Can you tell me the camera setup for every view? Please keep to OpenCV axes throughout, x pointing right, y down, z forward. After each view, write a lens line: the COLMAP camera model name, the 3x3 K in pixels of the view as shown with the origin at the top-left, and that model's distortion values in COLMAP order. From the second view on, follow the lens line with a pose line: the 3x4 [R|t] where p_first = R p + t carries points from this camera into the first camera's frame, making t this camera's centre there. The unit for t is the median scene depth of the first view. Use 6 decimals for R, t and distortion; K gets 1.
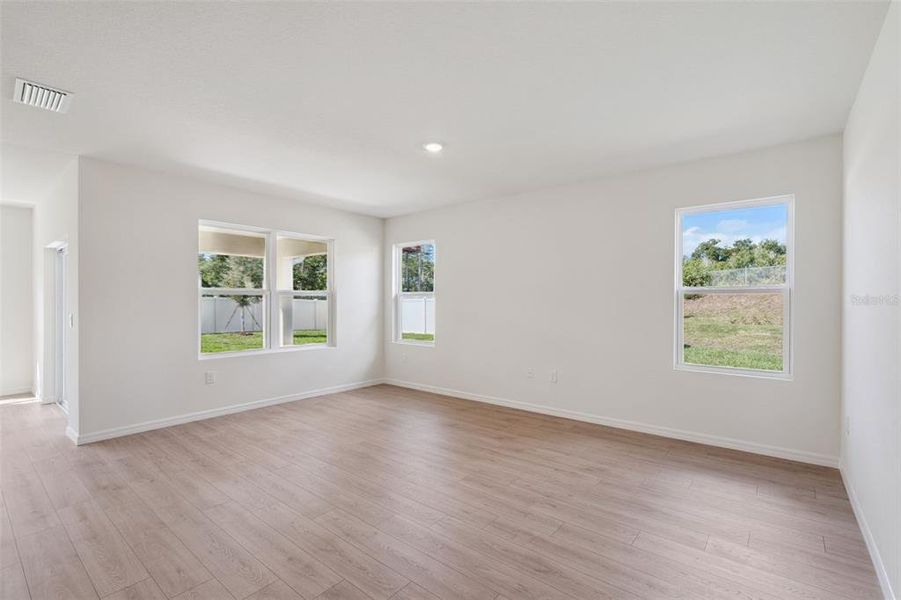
lens RADIAL K [[409.7, 0, 452.8], [0, 409.7, 302.6], [0, 0, 1]] dist [0.004138, 0.000038]
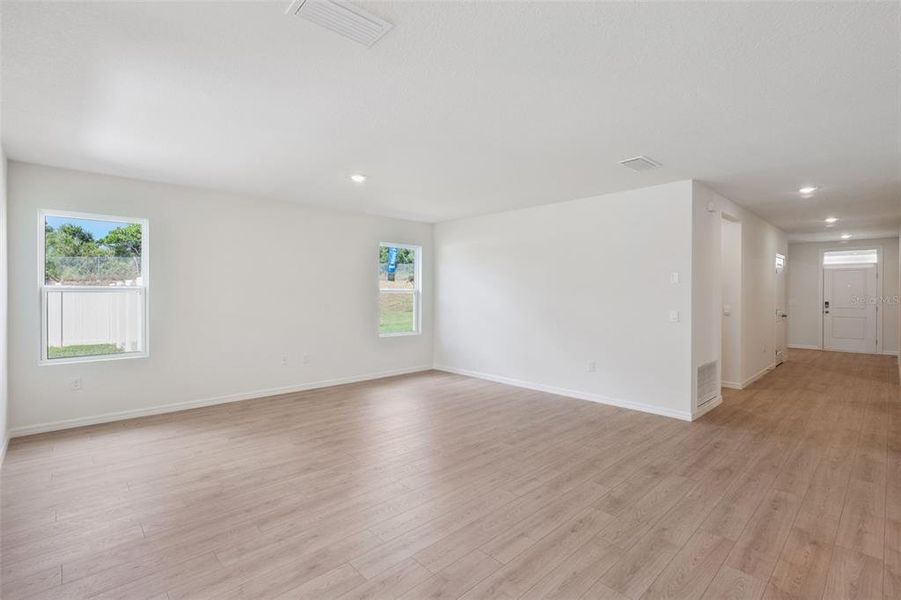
lens RADIAL K [[409.7, 0, 456.1], [0, 409.7, 294.8], [0, 0, 1]] dist [0.004138, 0.000038]
pose [[0.119675, -0.009279, 0.992770, -0.680012], [0.001580, 0.999957, 0.009156, -0.013808], [-0.992812, 0.000473, 0.119684, 0.297108]]
